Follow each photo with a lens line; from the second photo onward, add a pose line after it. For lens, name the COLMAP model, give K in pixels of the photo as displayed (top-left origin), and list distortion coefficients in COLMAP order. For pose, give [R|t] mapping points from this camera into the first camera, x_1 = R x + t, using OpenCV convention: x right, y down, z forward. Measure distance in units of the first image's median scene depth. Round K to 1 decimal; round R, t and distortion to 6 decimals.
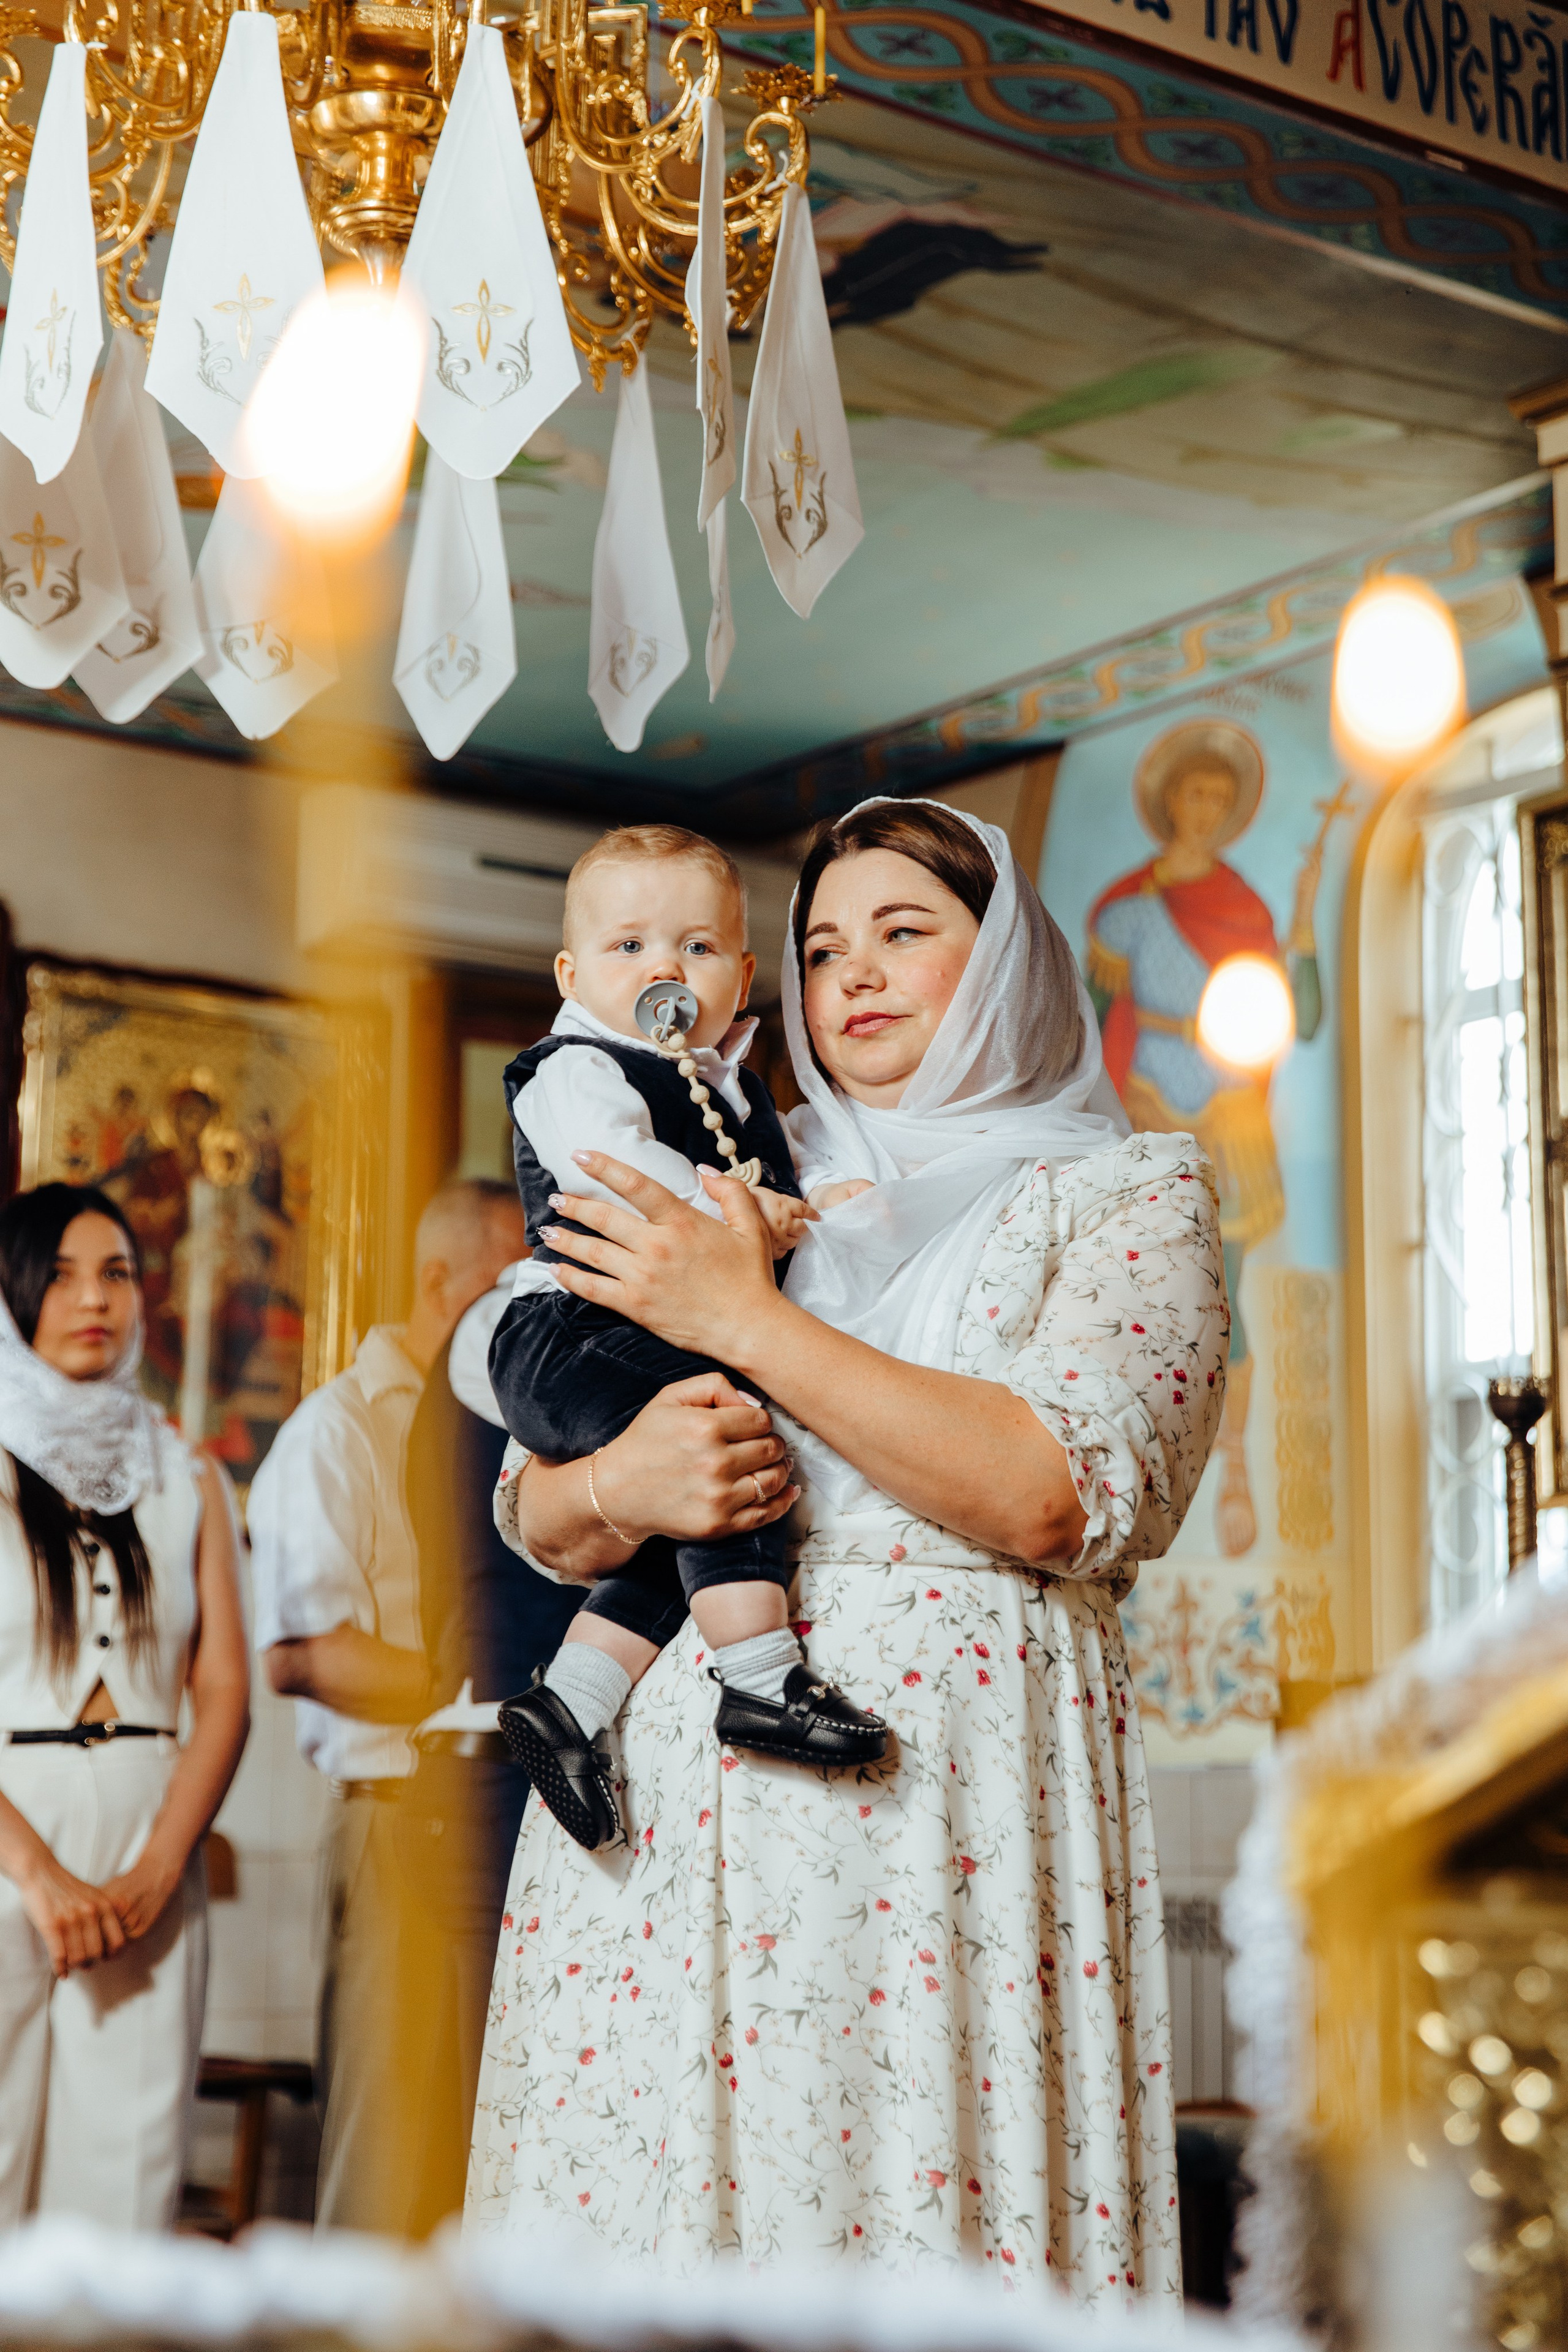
lens RADIAL K [[3694.9, 0, 808.7], [0, 3694.9, 1182.3], [0, 0, 1]] dist [0.010554, 0.000000]
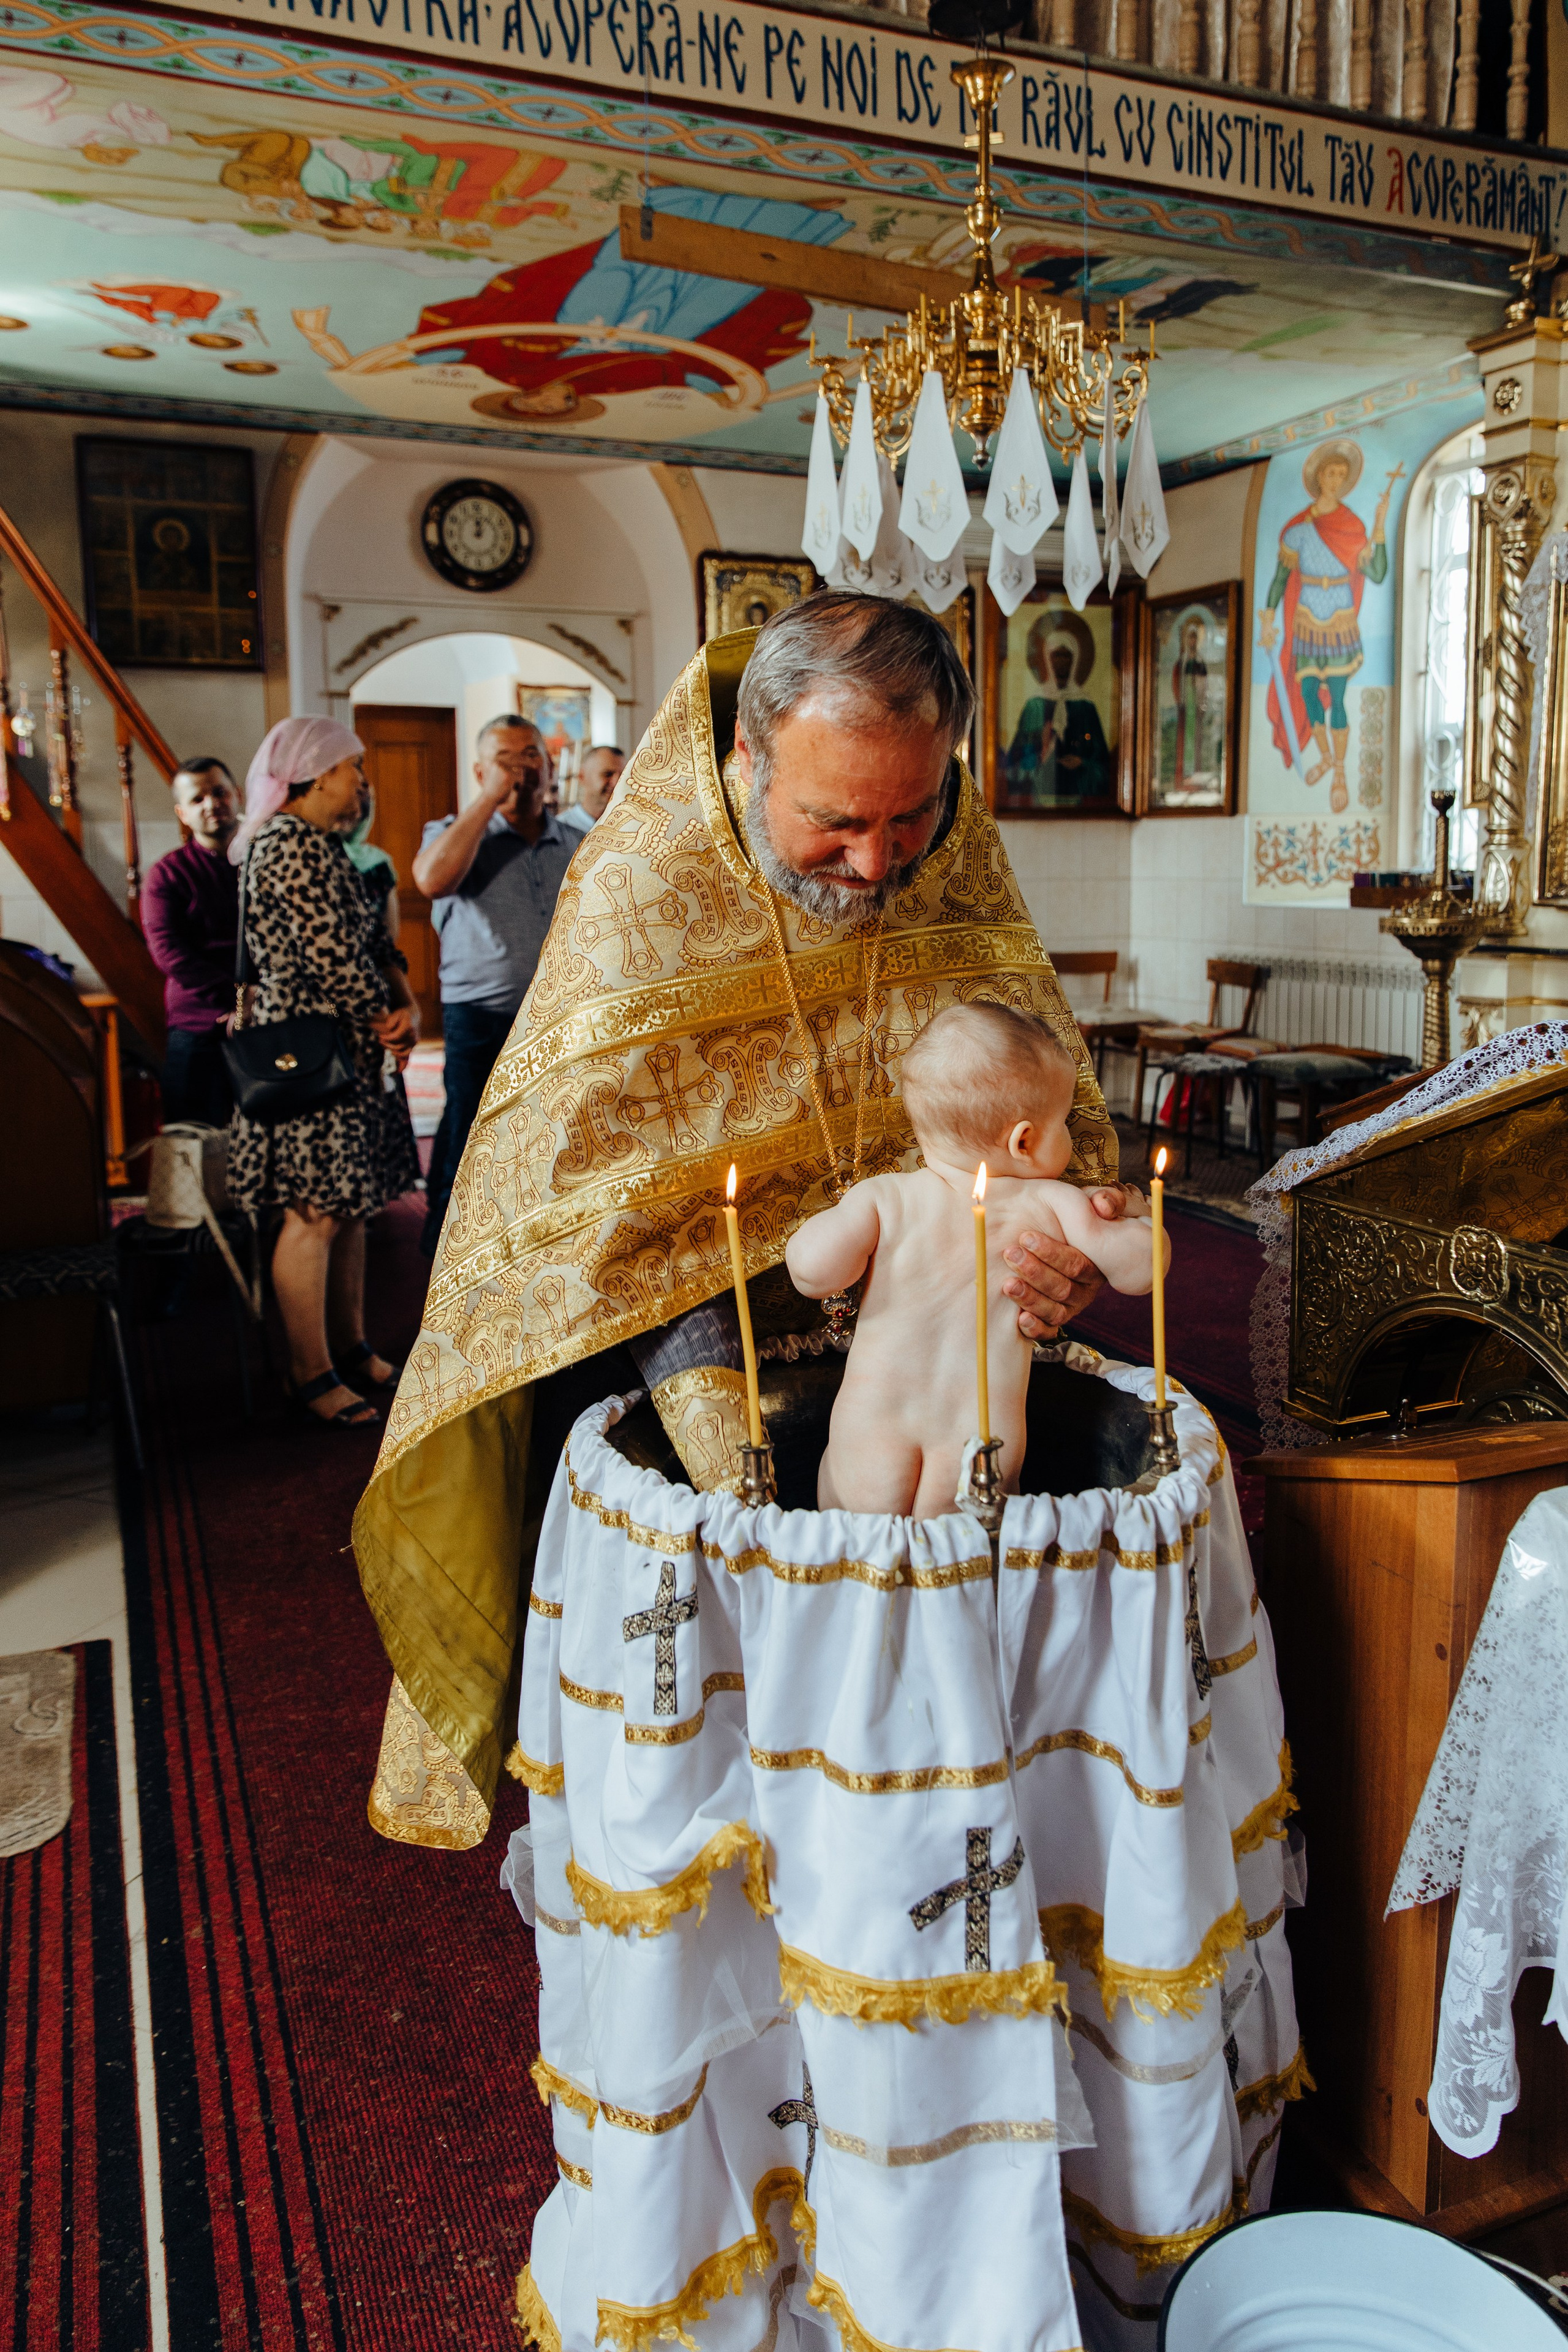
lens RADIAL K [[1632.1, 0, 851.2], [0, 1632.1, 1047.6], [0, 0, 1]] dist [-0.008671, -0.000437]
pose [[0.982437, 0.002999, -0.186573, 0.006182], [0.050731, 0.957915, 0.282535, -0.102104], [0.179568, -0.287037, 0.940938, -0.133320]]
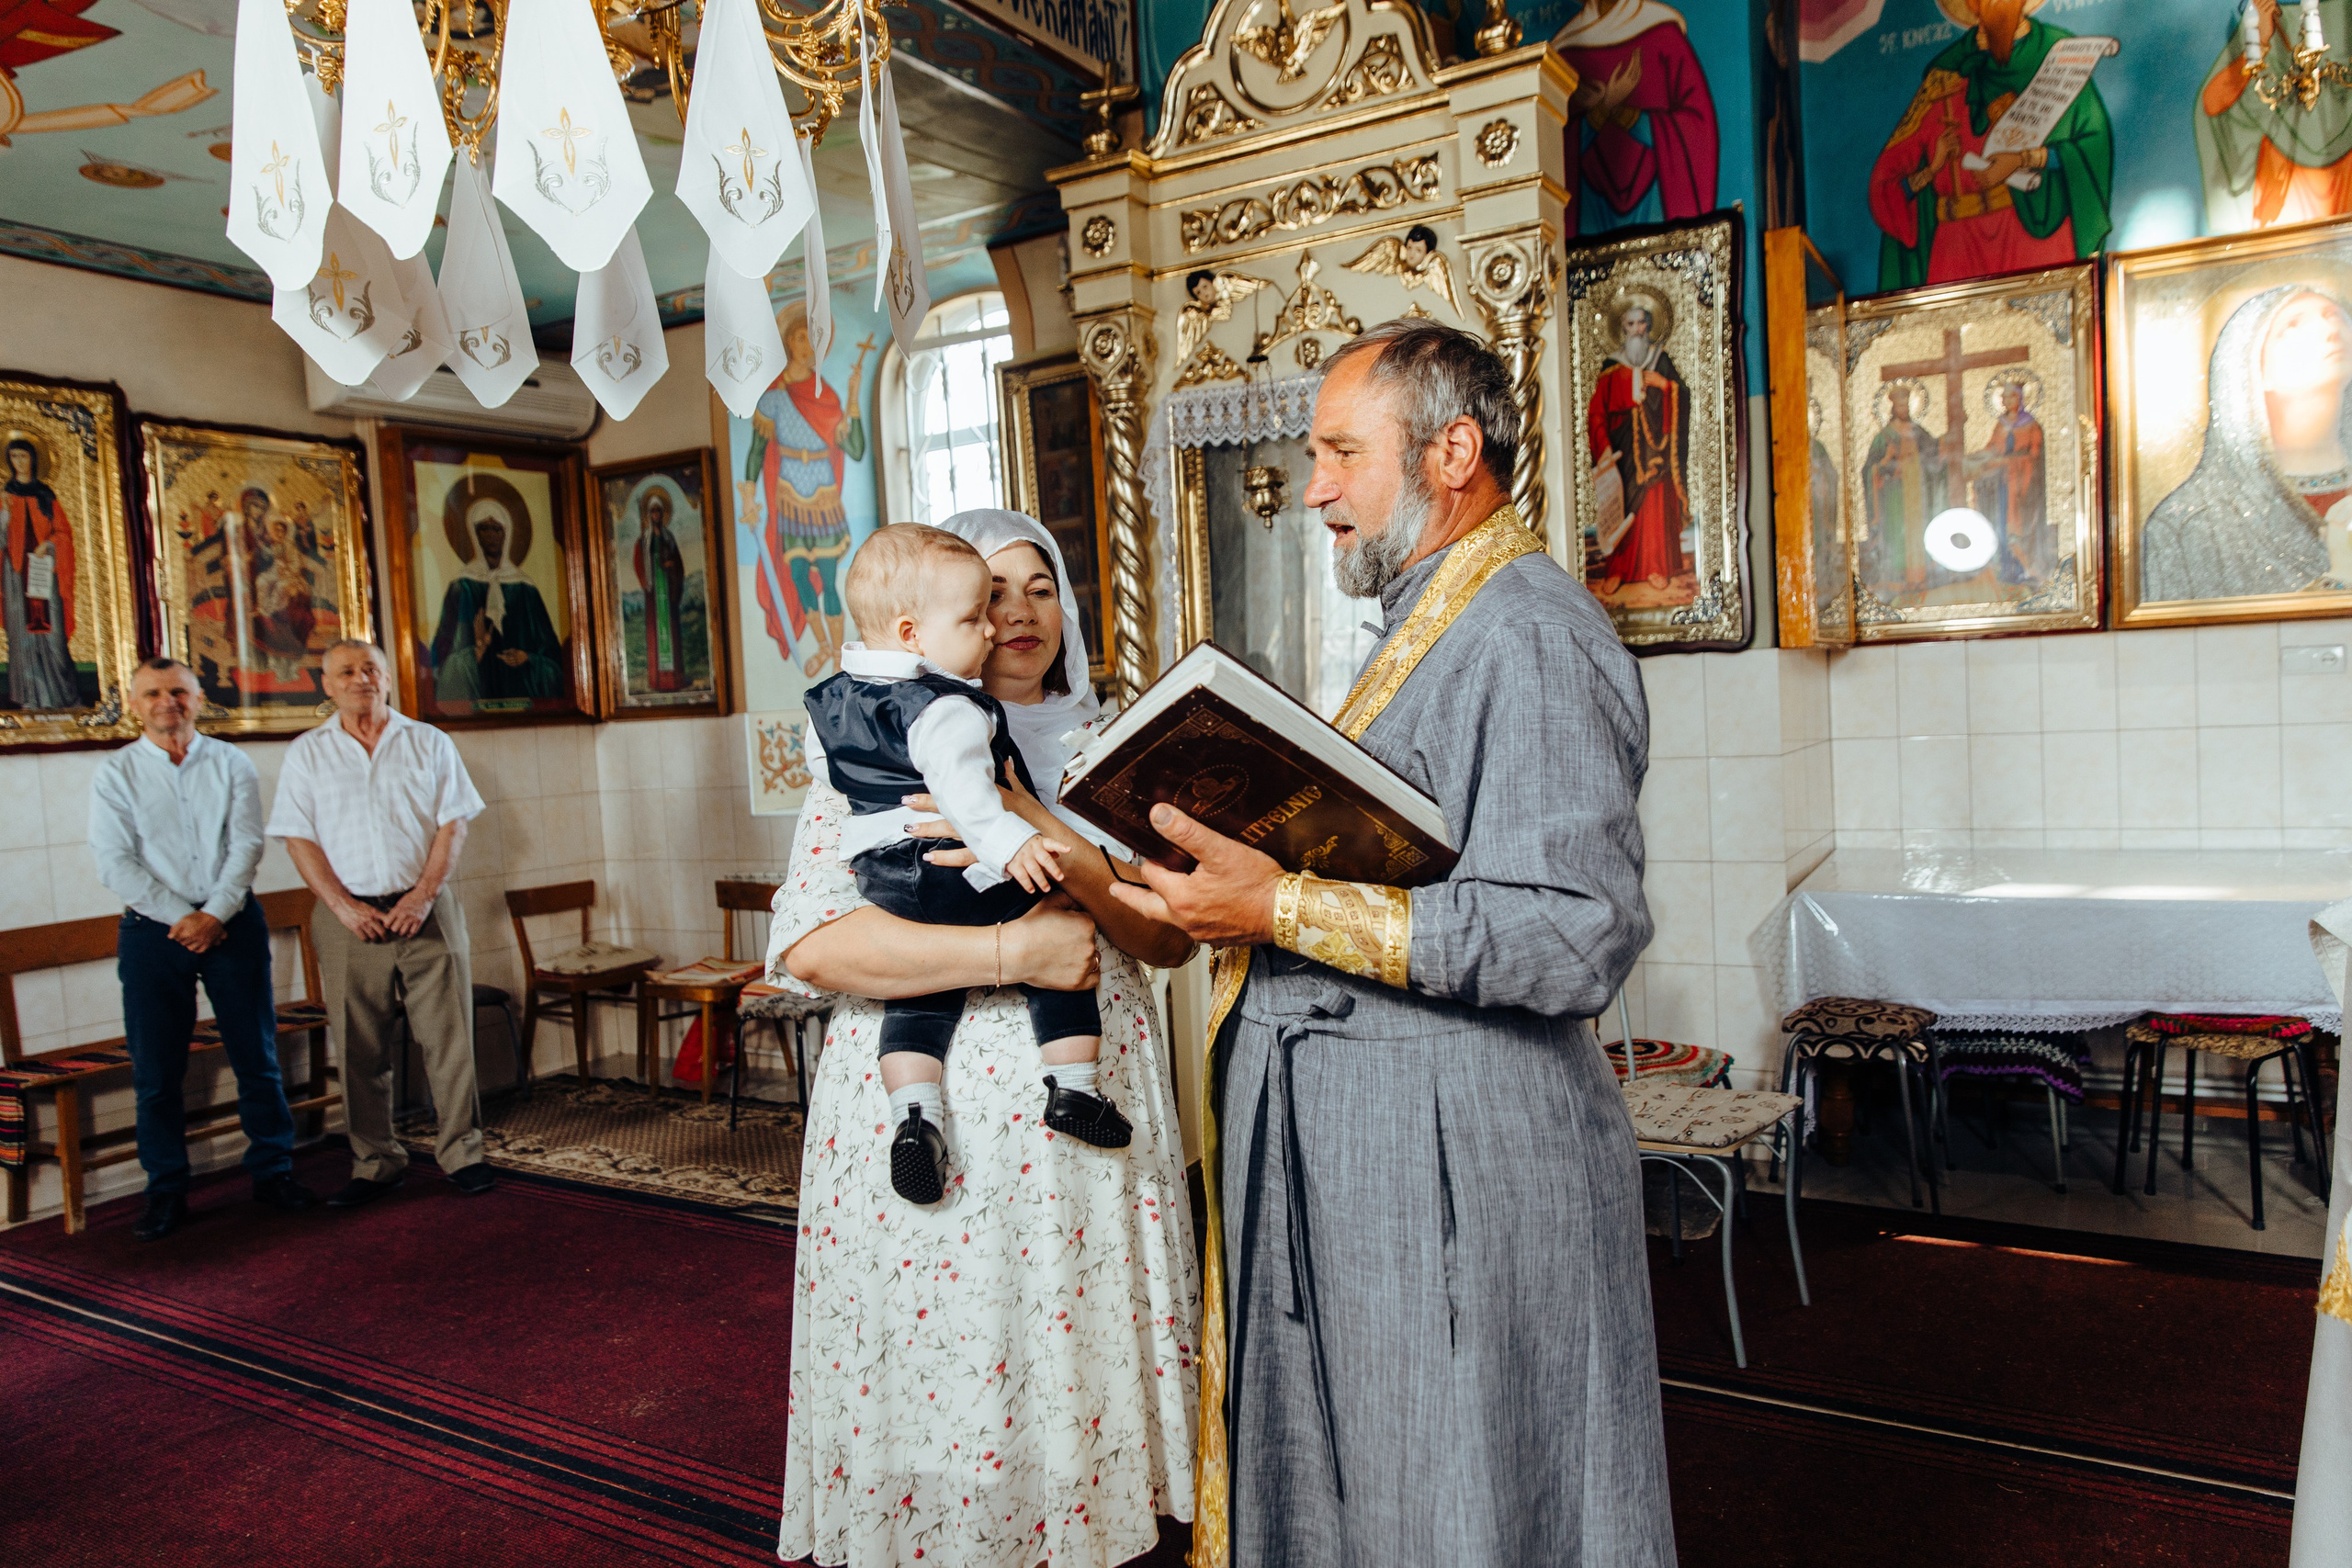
lens RADIAL K [[1486.8, 0, 1165.8], [0, 1486.8, 784.4], [0, 0, 1]] dist [0.003988, -0.001413]
pose [[0.910025, -0.087515, 0.405211, -0.104523], [-0.002935, 0.976078, 0.217400, -0.067981], [-0.414543, -0.199028, 0.887999, 0.210666]]
